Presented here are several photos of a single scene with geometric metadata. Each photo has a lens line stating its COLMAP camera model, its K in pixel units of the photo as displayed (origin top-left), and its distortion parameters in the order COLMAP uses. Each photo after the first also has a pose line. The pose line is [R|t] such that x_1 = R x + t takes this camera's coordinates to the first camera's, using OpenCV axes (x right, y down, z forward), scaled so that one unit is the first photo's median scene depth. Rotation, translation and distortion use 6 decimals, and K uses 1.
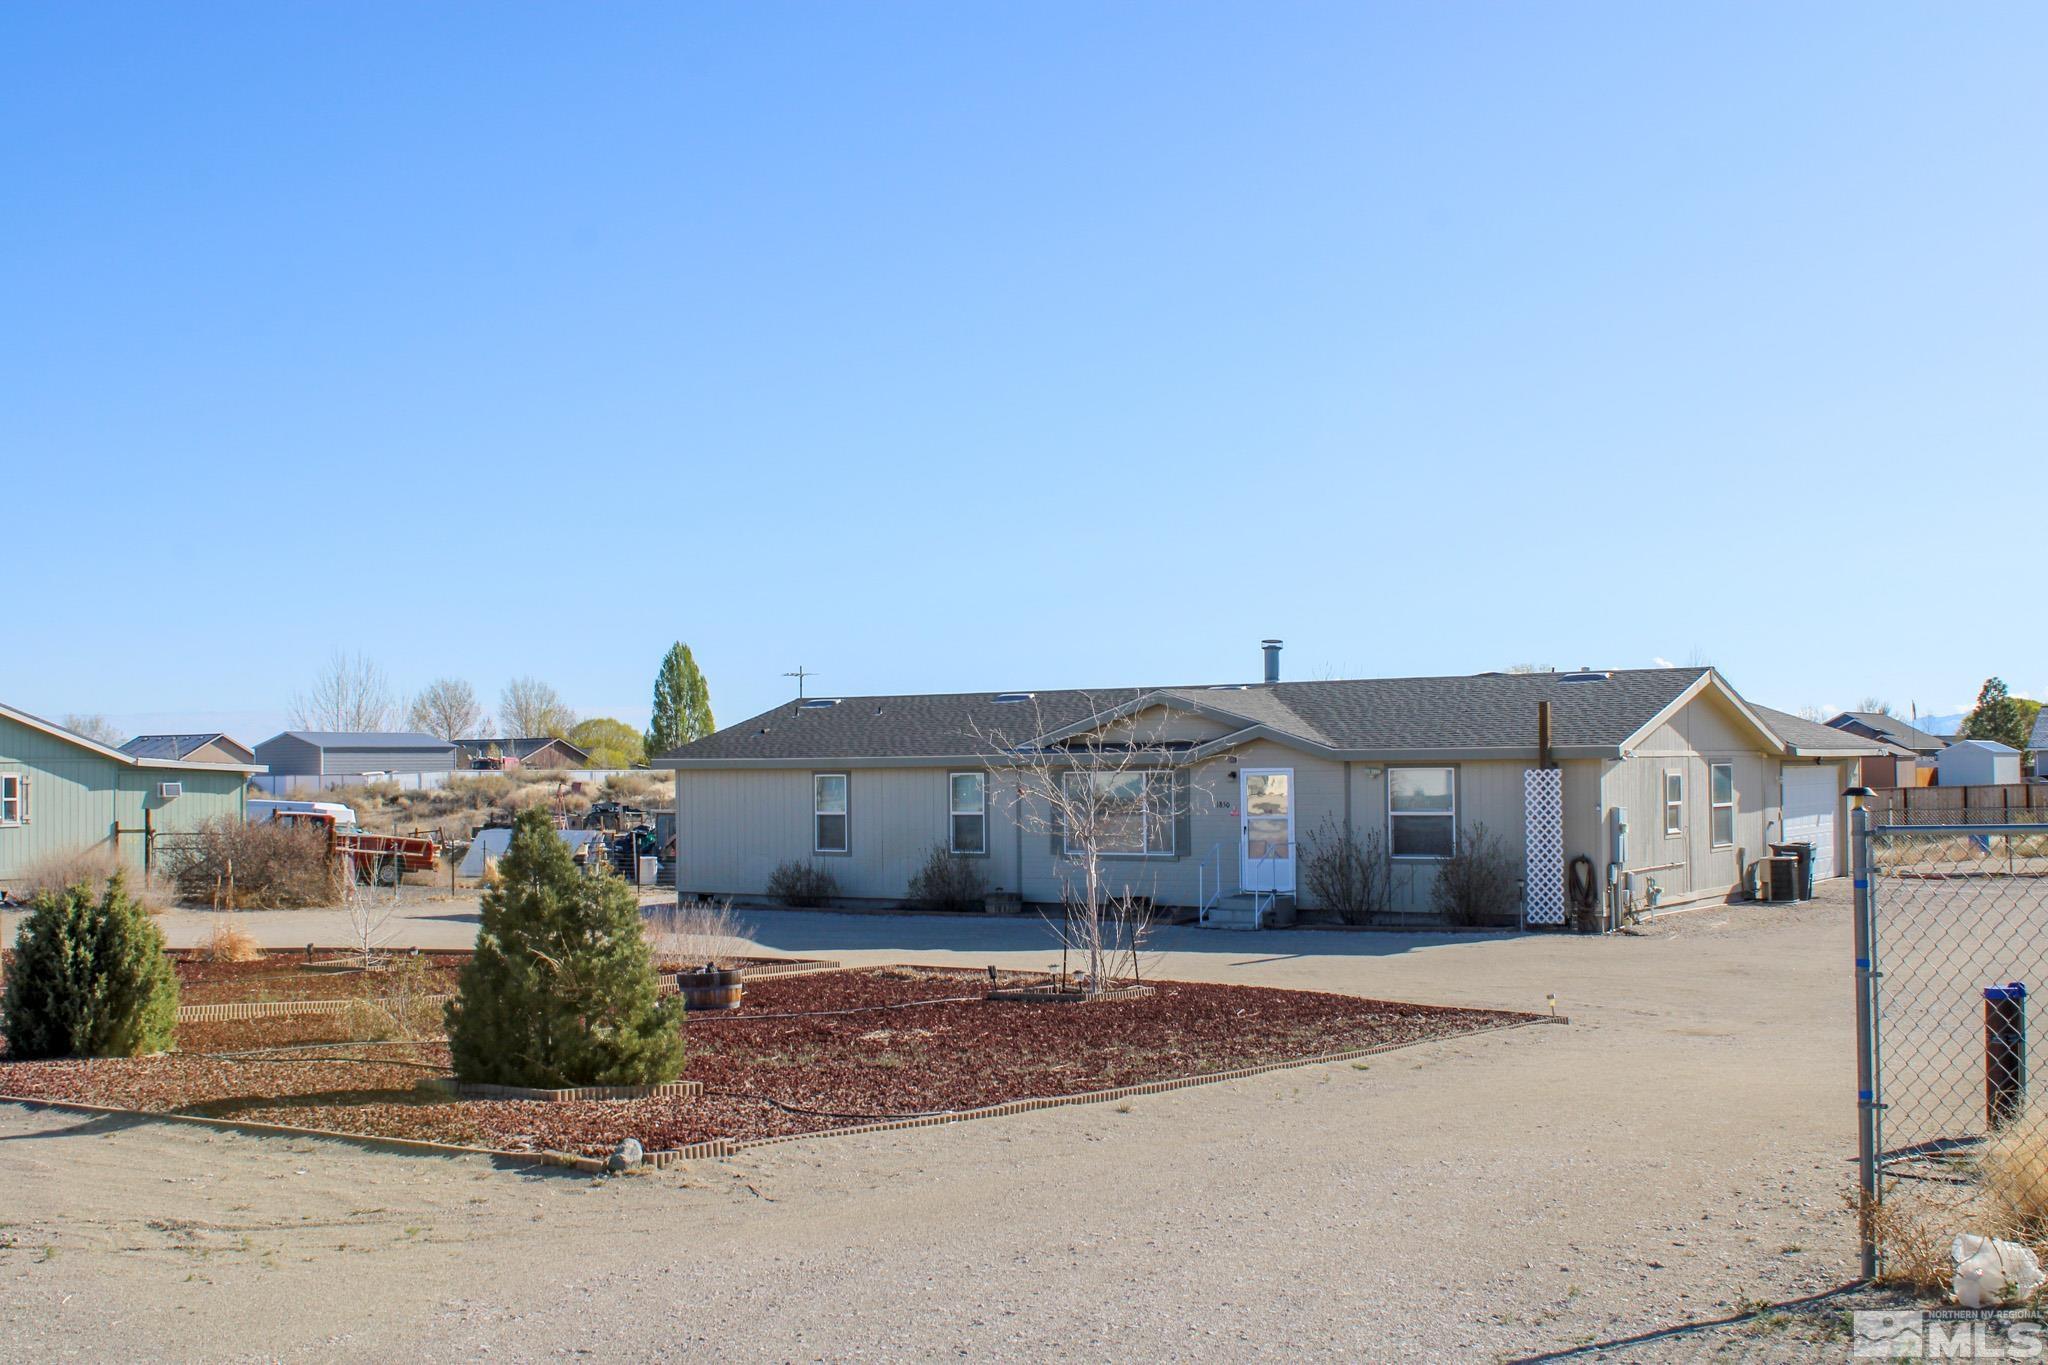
lens RADIAL K [[2406.6, 0, 1024.0], [0, 2406.6, 678.7], [0, 0, 1]] dist [-0.000423, 0.000000]
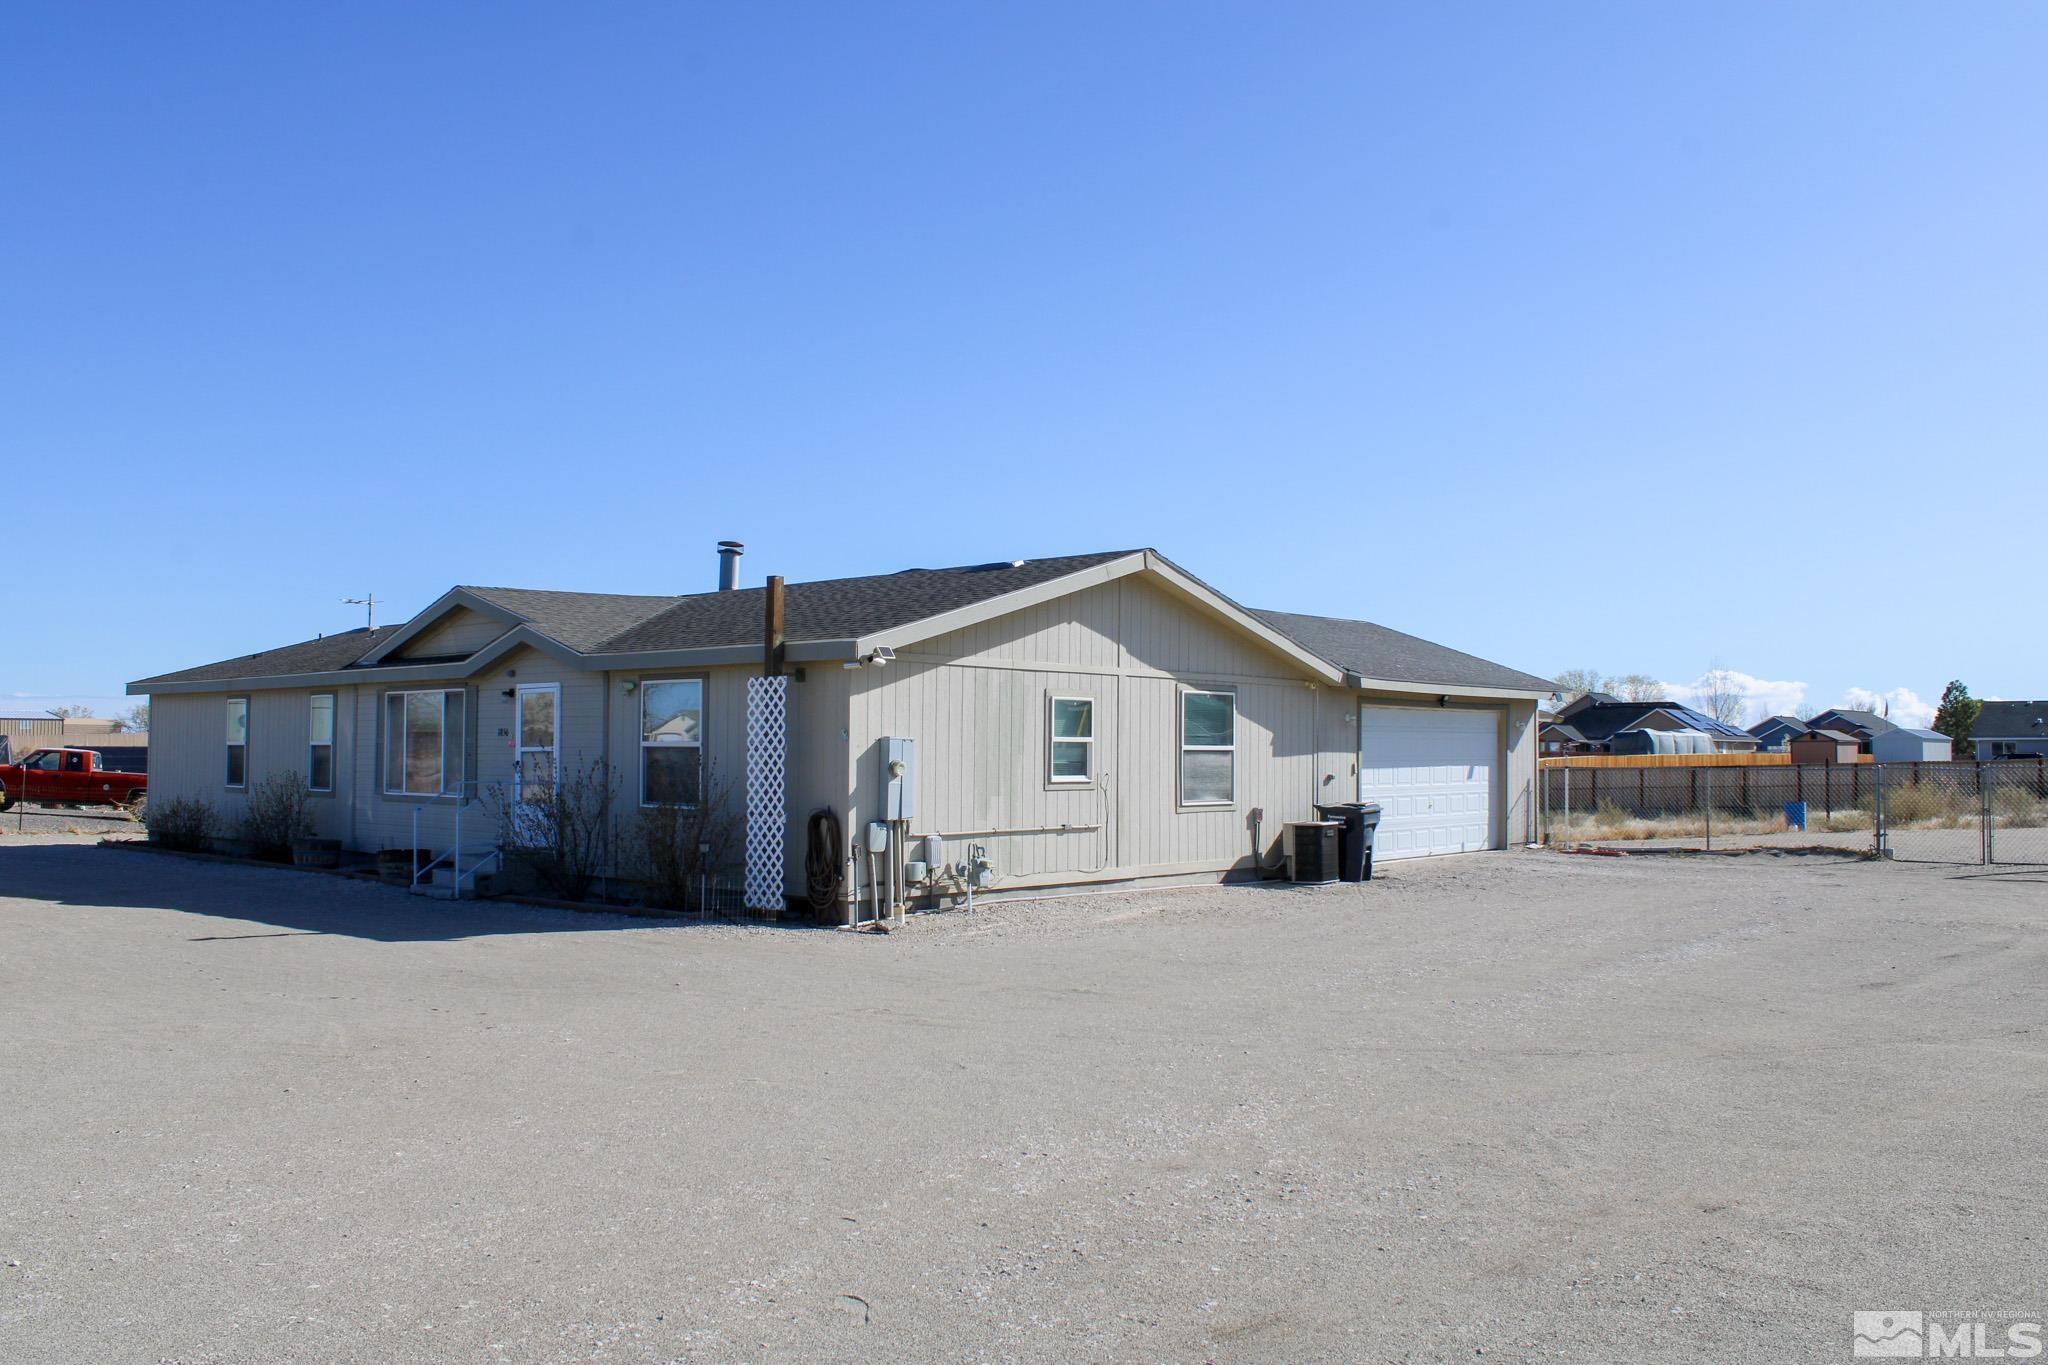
lens RADIAL K [[1701.9, 0, 1023.2], [0, 1701.9, 694.5], [0, 0, 1]] dist [-0.159418, 0.131836]
pose [[0.985476, 0.012878, -0.169324, 0.324386], [-0.012615, 0.999917, 0.002629, 0.036009], [0.169344, -0.000455, 0.985557, 0.490272]]
